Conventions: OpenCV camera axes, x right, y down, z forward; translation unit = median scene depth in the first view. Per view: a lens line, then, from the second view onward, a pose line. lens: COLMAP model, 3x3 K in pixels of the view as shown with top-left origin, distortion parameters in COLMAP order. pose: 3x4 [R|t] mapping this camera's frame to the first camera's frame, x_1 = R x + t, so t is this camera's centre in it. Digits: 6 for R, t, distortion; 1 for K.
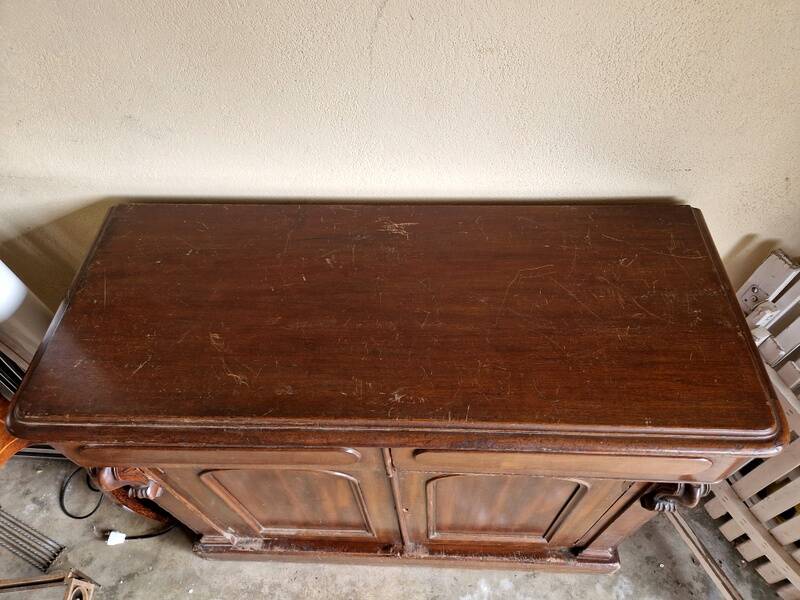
lens RADIAL K [[535.7, 0, 405.5], [0, 535.7, 298.4], [0, 0, 1]] dist [0.054451, -0.048978]
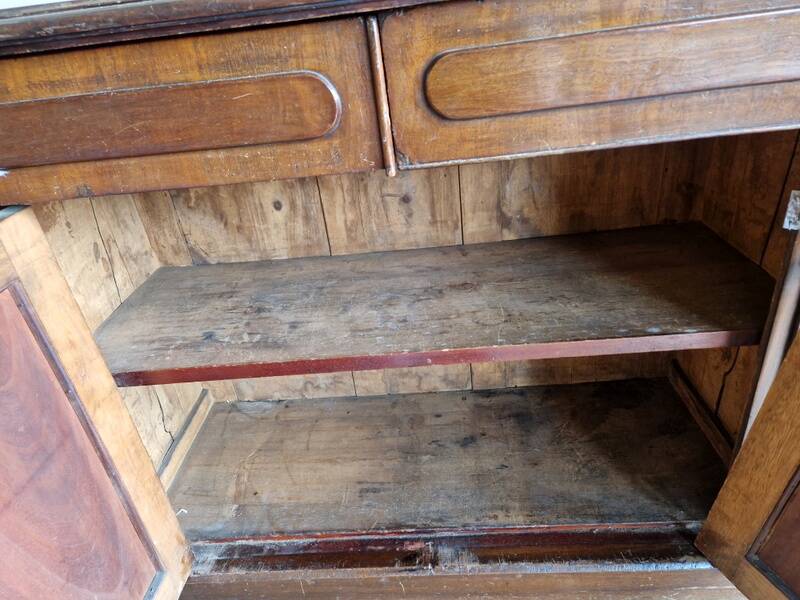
lens RADIAL K [[535.7, 0, 397.7], [0, 535.7, 299.6], [0, 0, 1]] dist [0.054451, -0.048978]
pose [[0.997058, -0.065896, -0.039149, -0.005124], [0.043757, 0.908711, -0.415126, 0.471205], [0.062931, 0.412191, 0.908921, 0.331897]]
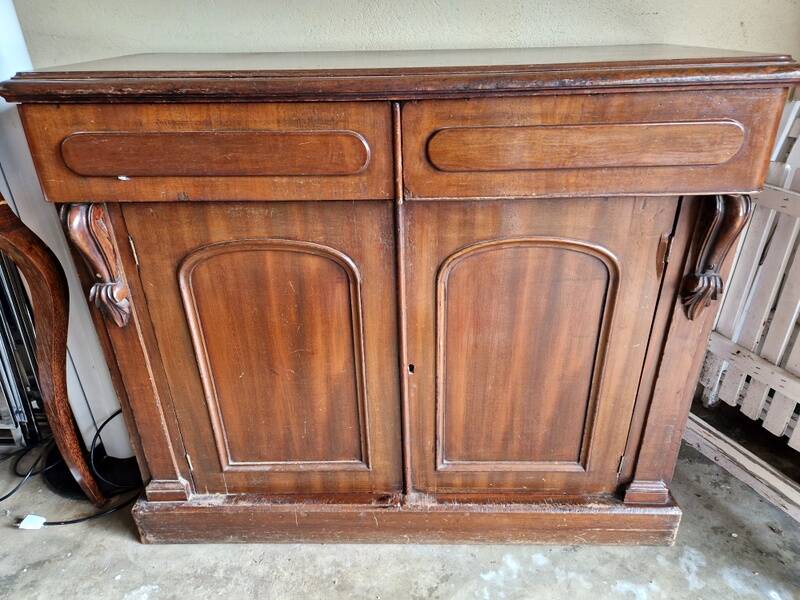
lens RADIAL K [[535.7, 0, 400.5], [0, 535.7, 301.1], [0, 0, 1]] dist [0.054451, -0.048978]
pose [[0.999672, 0.004537, 0.025222, -0.032883], [0.007038, 0.897747, -0.440455, 0.576718], [-0.024641, 0.440488, 0.897420, 0.174975]]
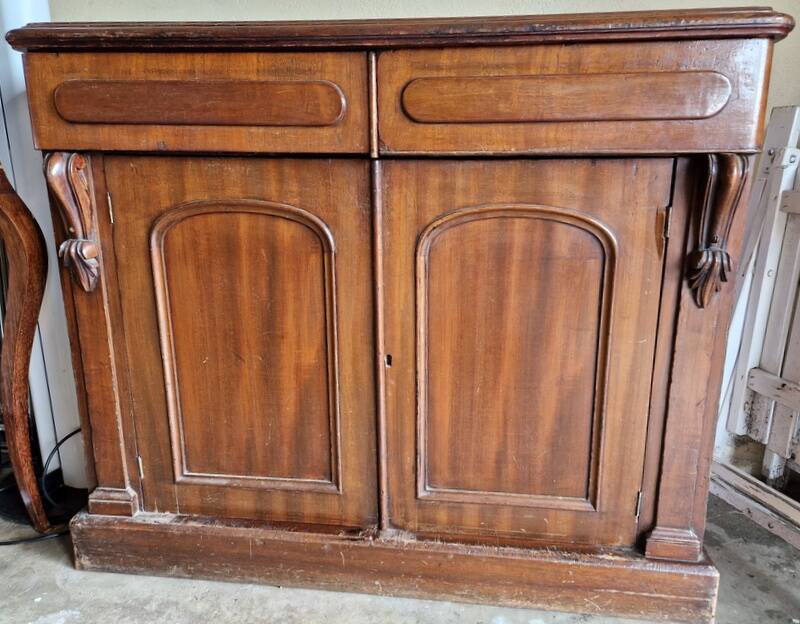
lens RADIAL K [[598.6, 0, 410.2], [0, 598.6, 306.6], [0, 0, 1]] dist [0.039469, -0.027506]
pose [[0.996328, 0.056185, -0.064601, 0.069921], [-0.084403, 0.771128, -0.631060, 0.745586], [0.014360, 0.634196, 0.773039, 0.264940]]
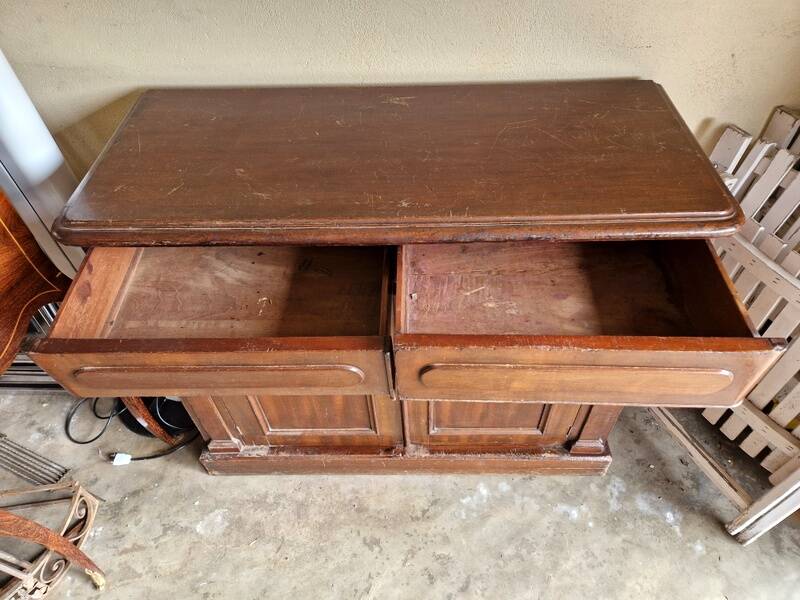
lens RADIAL K [[535.7, 0, 406.0], [0, 535.7, 292.5], [0, 0, 1]] dist [0.054451, -0.048978]
pose [[0.999545, -0.014881, 0.026240, -0.025639], [0.017417, 0.994912, -0.099231, 0.276291], [-0.024629, 0.099643, 0.994718, -0.064185]]
